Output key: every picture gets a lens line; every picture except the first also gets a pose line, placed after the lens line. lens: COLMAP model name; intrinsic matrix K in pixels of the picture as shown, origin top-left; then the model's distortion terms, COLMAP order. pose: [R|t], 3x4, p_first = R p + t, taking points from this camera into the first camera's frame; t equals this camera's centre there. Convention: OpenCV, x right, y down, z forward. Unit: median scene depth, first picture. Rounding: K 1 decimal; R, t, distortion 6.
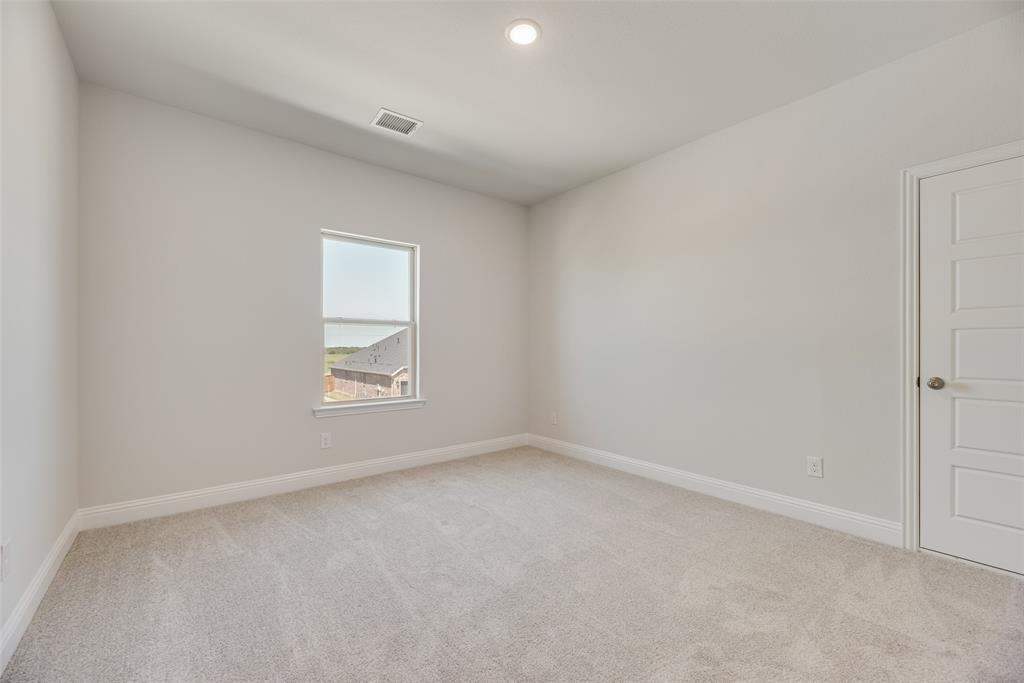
lens RADIAL K [[416.1, 0, 500.7], [0, 416.1, 344.7], [0, 0, 1]] dist [-0.000096, -0.001126]
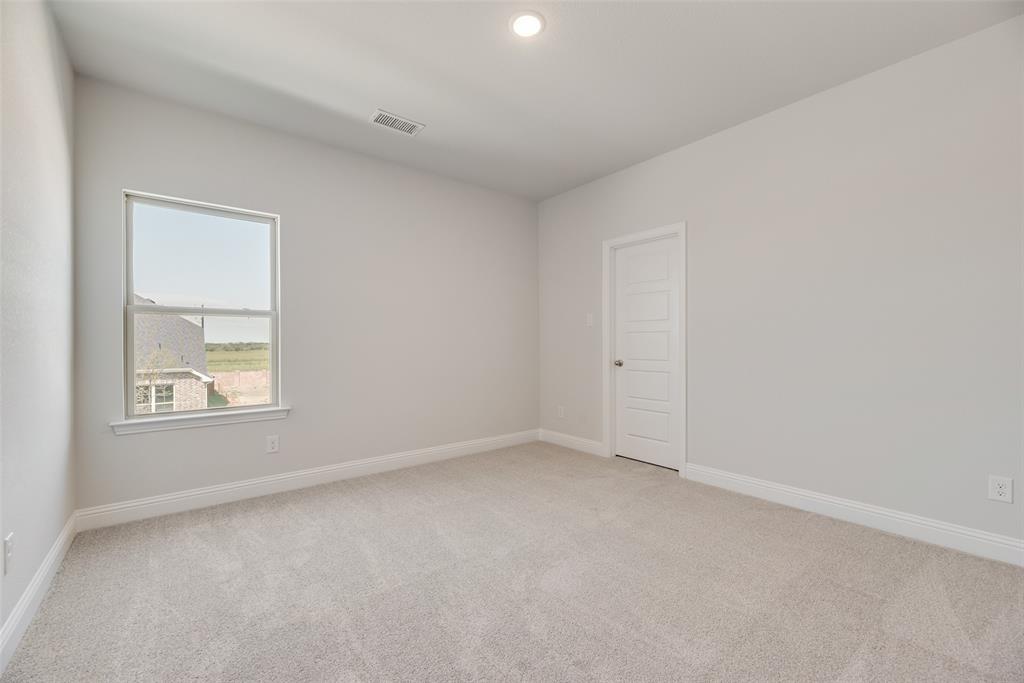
lens RADIAL K [[416.1, 0, 511.9], [0, 416.1, 334.8], [0, 0, 1]] dist [-0.000096, -0.001126]
pose [[0.999934, -0.007052, -0.009049, 0.146084], [0.006950, 0.999913, -0.011246, 0.001873], [0.009128, 0.011182, 0.999896, 0.116675]]
